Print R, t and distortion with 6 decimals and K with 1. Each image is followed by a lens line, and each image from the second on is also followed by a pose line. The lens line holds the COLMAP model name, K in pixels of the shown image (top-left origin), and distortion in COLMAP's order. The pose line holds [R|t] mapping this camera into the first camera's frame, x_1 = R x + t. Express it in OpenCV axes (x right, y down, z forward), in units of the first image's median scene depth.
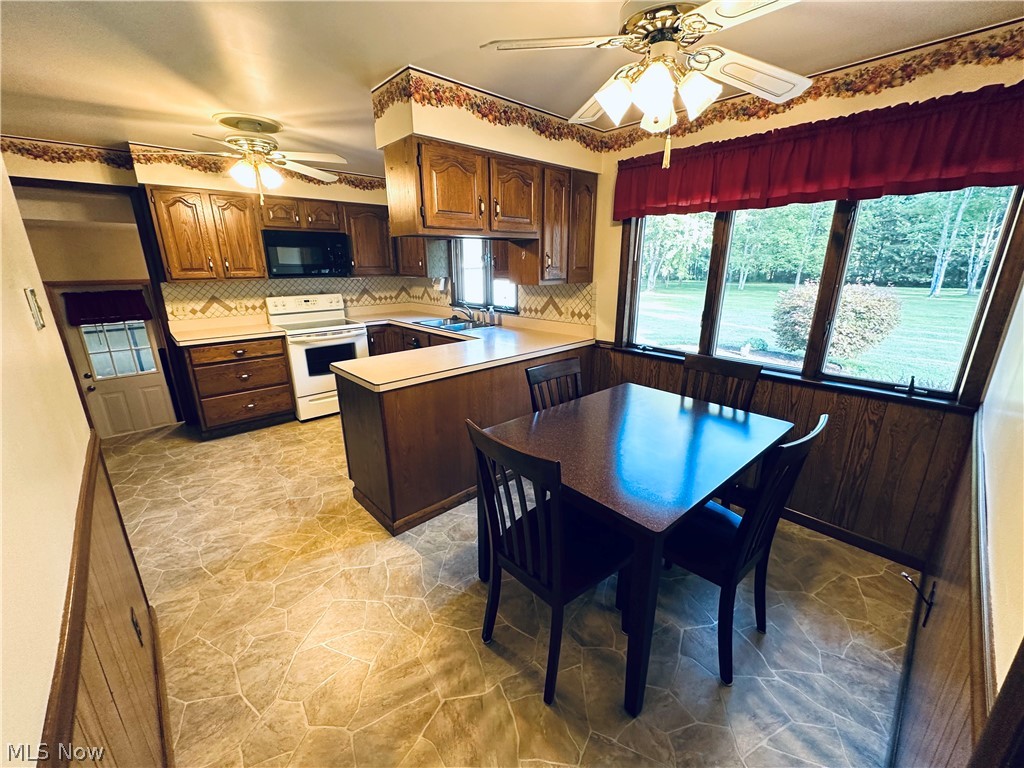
lens RADIAL K [[410.2, 0, 510.6], [0, 410.2, 382.7], [0, 0, 1]] dist [-0.000082, 0.000003]
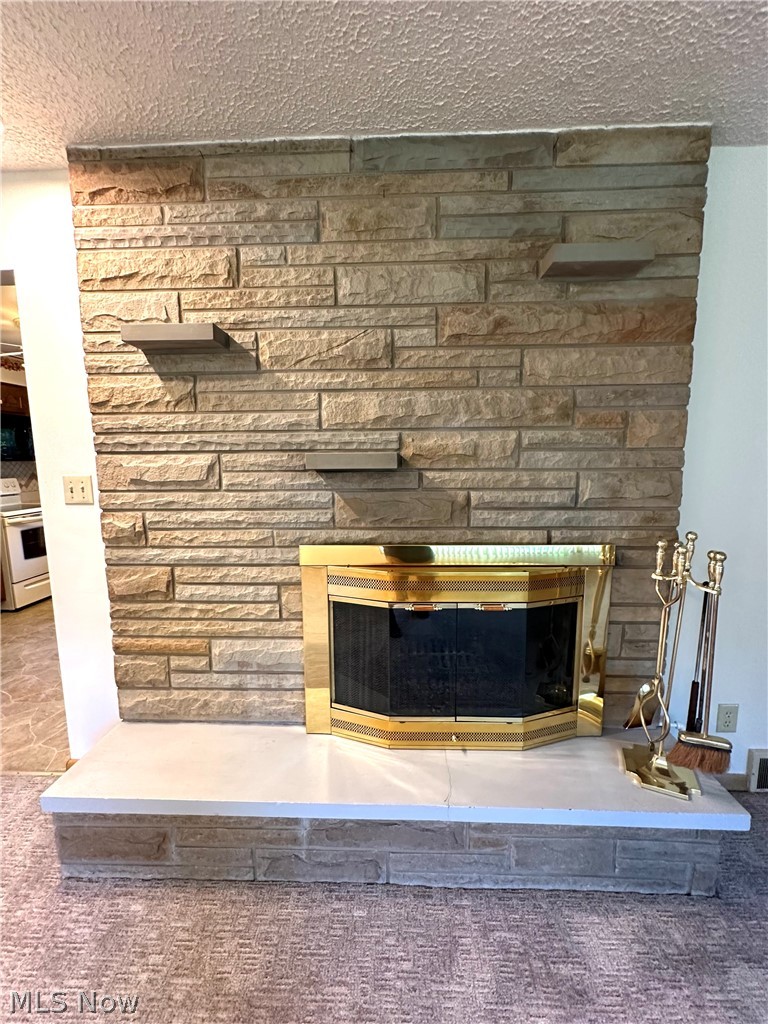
lens RADIAL K [[410.2, 0, 384.2], [0, 410.2, 509.3], [0, 0, 1]] dist [-0.000082, 0.000003]
pose [[0.704417, -0.091484, 0.703866, -0.596686], [0.204679, 0.975715, -0.078022, 0.122501], [-0.679634, 0.199027, 0.706035, -0.276592]]
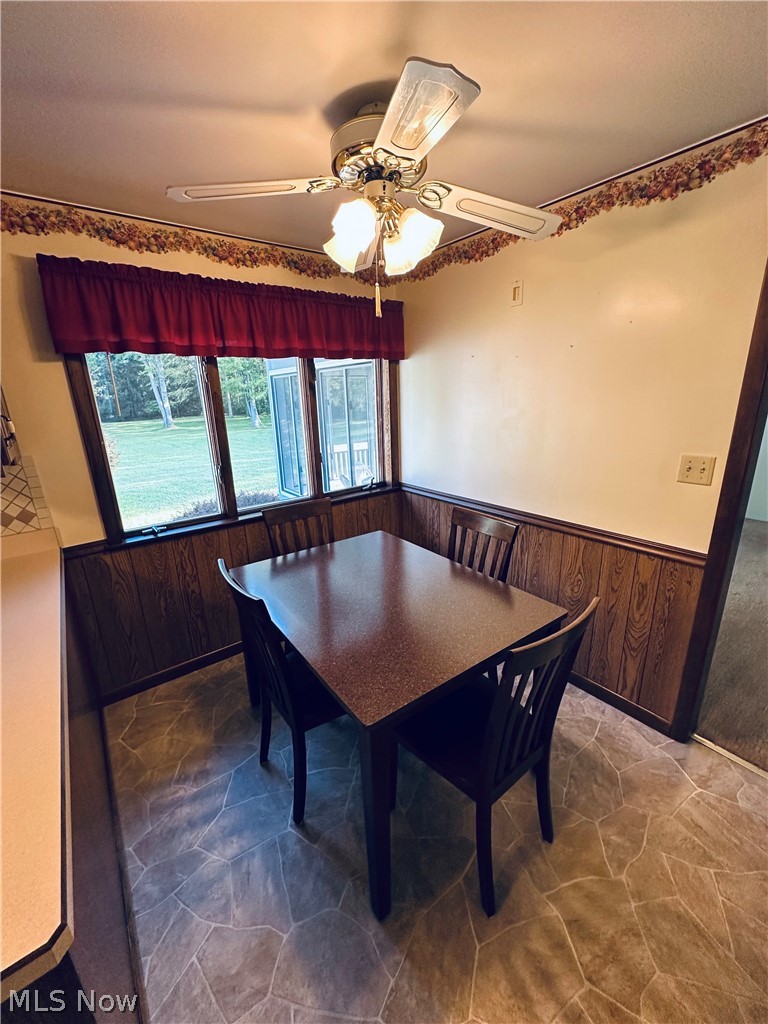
lens RADIAL K [[410.2, 0, 385.4], [0, 410.2, 511.8], [0, 0, 1]] dist [-0.000082, 0.000003]
pose [[0.090617, -0.280472, 0.955575, -0.267891], [0.306524, 0.920797, 0.241196, -0.134869], [-0.947540, 0.271050, 0.169411, 0.384024]]
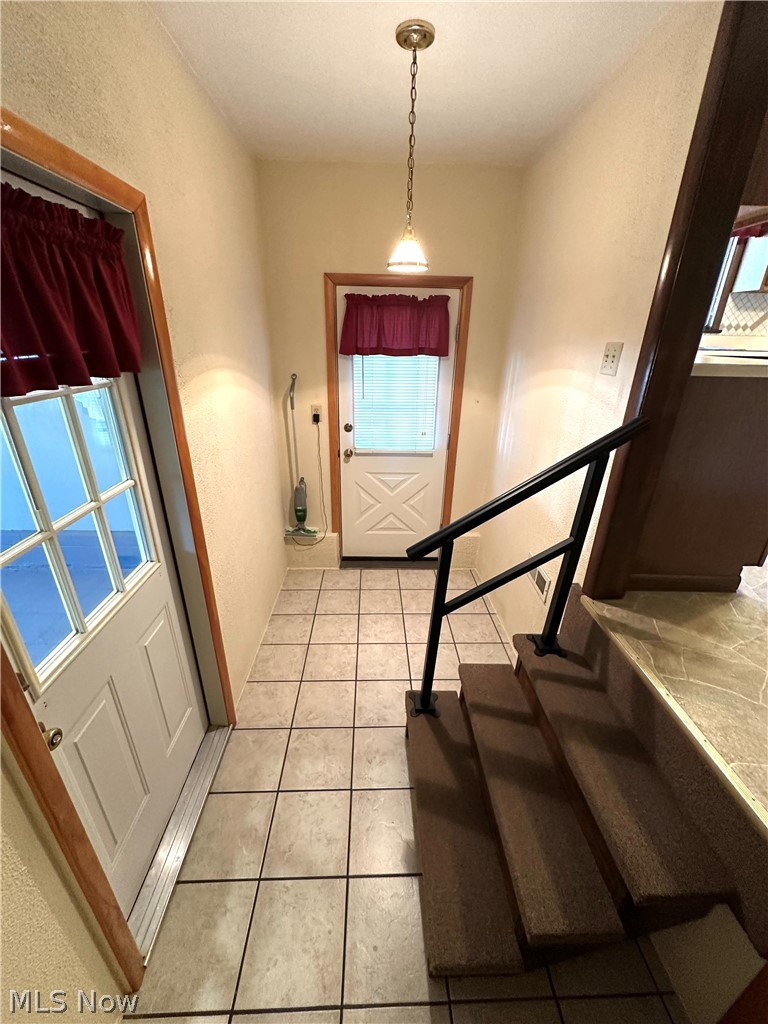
lens RADIAL K [[410.2, 0, 383.1], [0, 410.2, 510.0], [0, 0, 1]] dist [-0.000082, 0.000003]
pose [[0.654933, -0.283306, 0.700572, -1.294656], [0.192763, 0.959029, 0.207619, -0.125100], [-0.730689, -0.000932, 0.682710, 0.949444]]
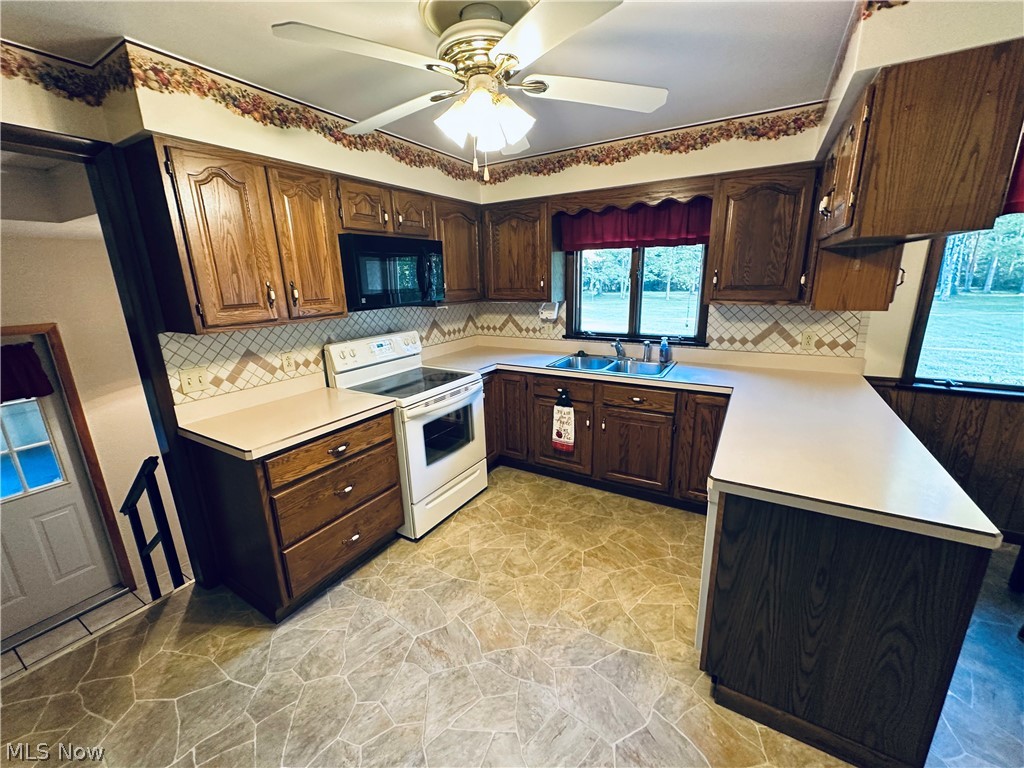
lens RADIAL K [[410.2, 0, 510.6], [0, 410.2, 383.3], [0, 0, 1]] dist [-0.000082, 0.000003]
pose [[0.958810, -0.091489, 0.268909, -0.556619], [0.100273, 0.994777, -0.019084, -0.124450], [-0.265759, 0.045262, 0.962976, 0.380237]]
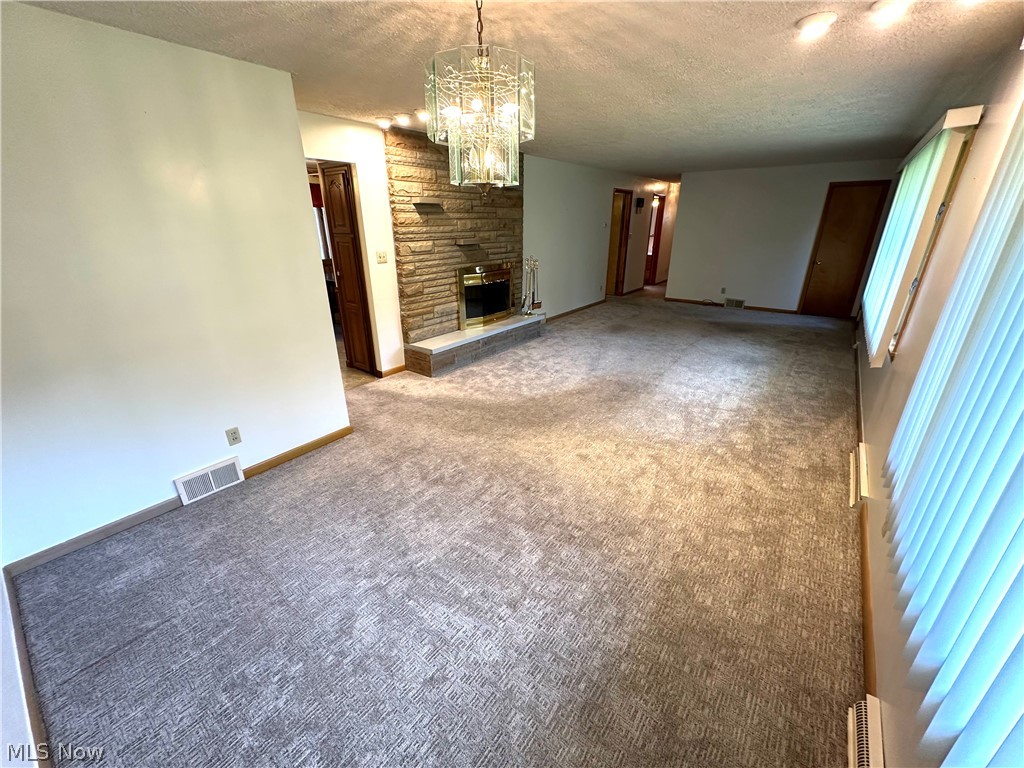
lens RADIAL K [[410.2, 0, 510.4], [0, 410.2, 382.2], [0, 0, 1]] dist [-0.000082, 0.000003]
pose [[-0.166169, -0.356411, 0.919434, -1.693128], [0.284699, 0.875352, 0.390777, -0.034299], [-0.944105, 0.326696, -0.043987, 0.075390]]
